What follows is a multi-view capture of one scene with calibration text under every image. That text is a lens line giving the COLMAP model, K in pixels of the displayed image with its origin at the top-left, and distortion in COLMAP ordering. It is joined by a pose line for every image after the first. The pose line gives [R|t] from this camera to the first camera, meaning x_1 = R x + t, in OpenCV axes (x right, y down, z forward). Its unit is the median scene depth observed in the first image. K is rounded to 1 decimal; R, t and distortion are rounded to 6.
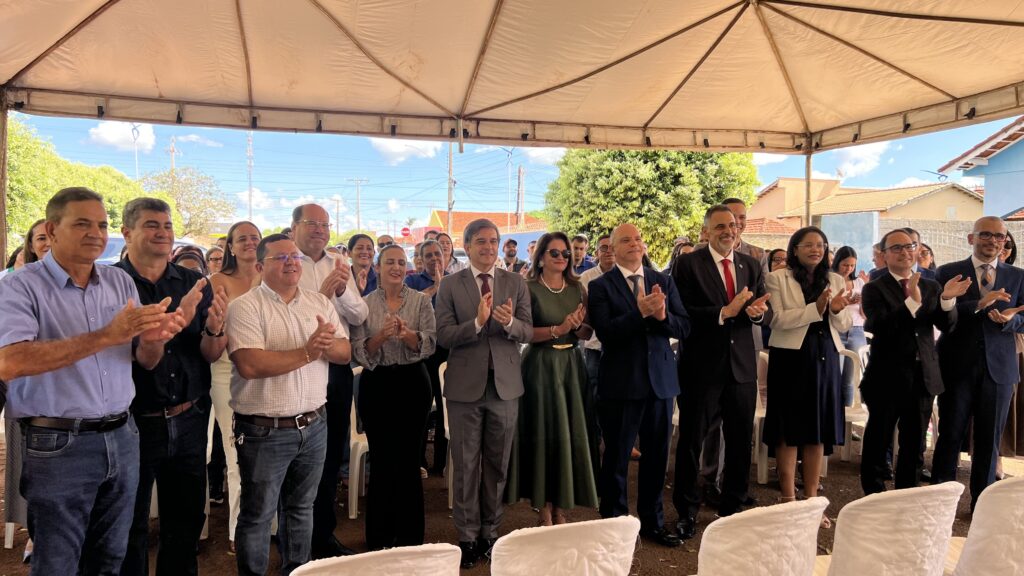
lens RADIAL K [[770.0, 0, 512.0], [0, 770.0, 288.0], [0, 0, 1]] dist [0.063814, -0.074053]
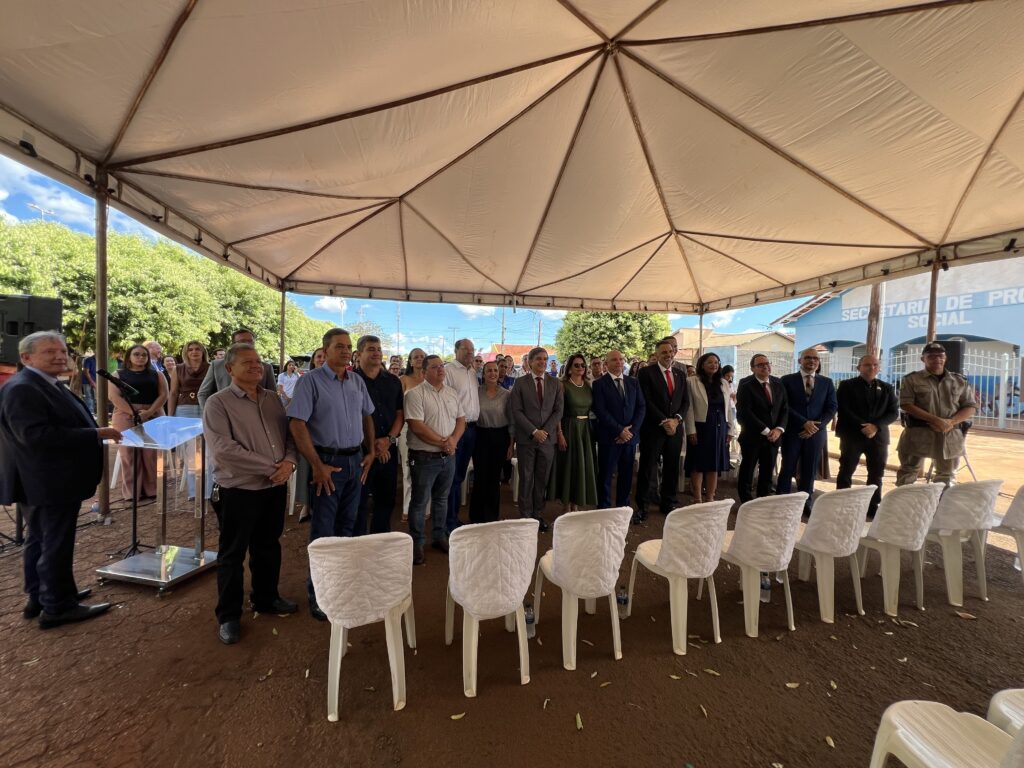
lens RADIAL K [[411.6, 0, 475.1], [0, 411.6, 384.6], [0, 0, 1]] dist [-0.000420, -0.000118]
pose [[0.998583, 0.010376, -0.052190, -0.110660], [-0.010803, 0.999910, -0.007897, 0.008090], [0.052103, 0.008449, 0.998606, -0.006156]]
